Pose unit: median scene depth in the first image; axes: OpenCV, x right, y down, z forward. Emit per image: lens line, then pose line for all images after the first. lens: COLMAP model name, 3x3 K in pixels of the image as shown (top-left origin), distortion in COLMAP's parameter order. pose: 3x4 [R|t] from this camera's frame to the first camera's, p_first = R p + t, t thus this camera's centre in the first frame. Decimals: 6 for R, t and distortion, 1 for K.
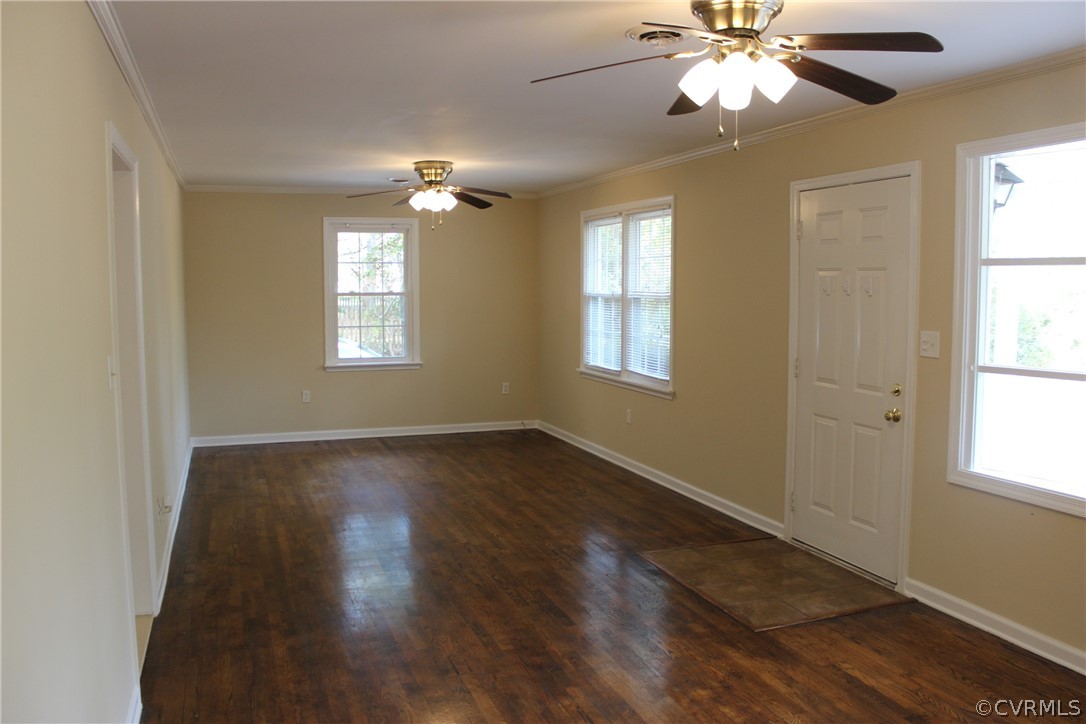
lens RADIAL K [[906.9, 0, 545.8], [0, 906.9, 364.2], [0, 0, 1]] dist [-0.146291, 0.128280]
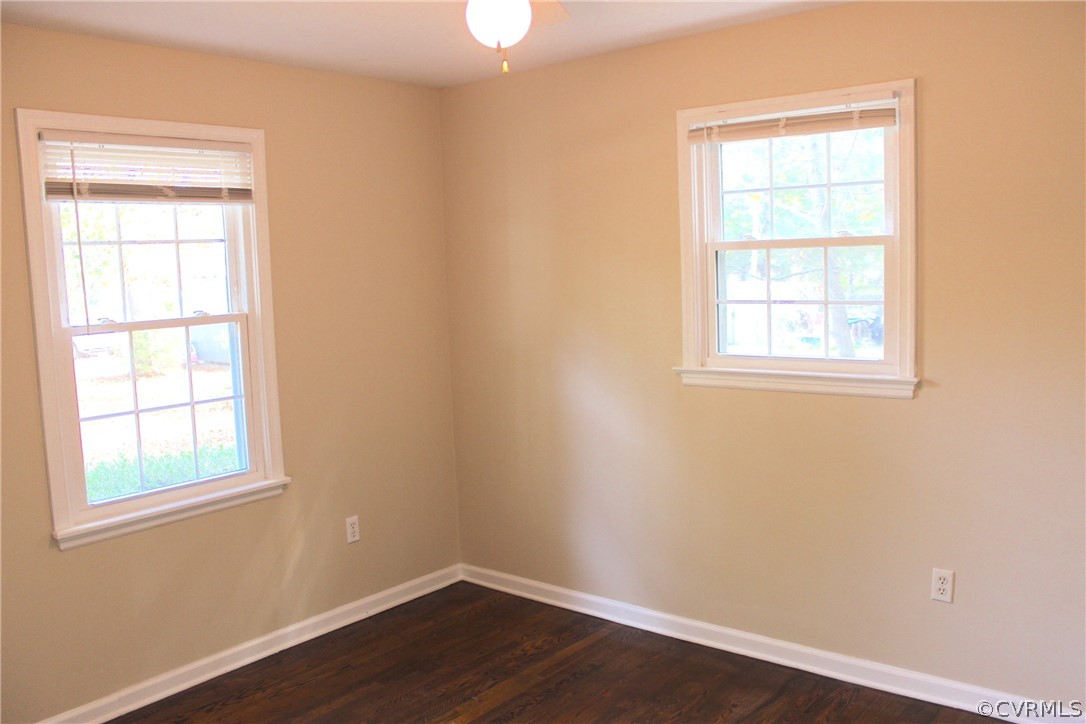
lens RADIAL K [[906.9, 0, 545.8], [0, 906.9, 364.2], [0, 0, 1]] dist [-0.146291, 0.128280]
pose [[0.847267, -0.081494, 0.524878, -0.138610], [0.085124, 0.996221, 0.017267, -0.029111], [-0.524302, 0.030050, 0.851002, 0.326957]]
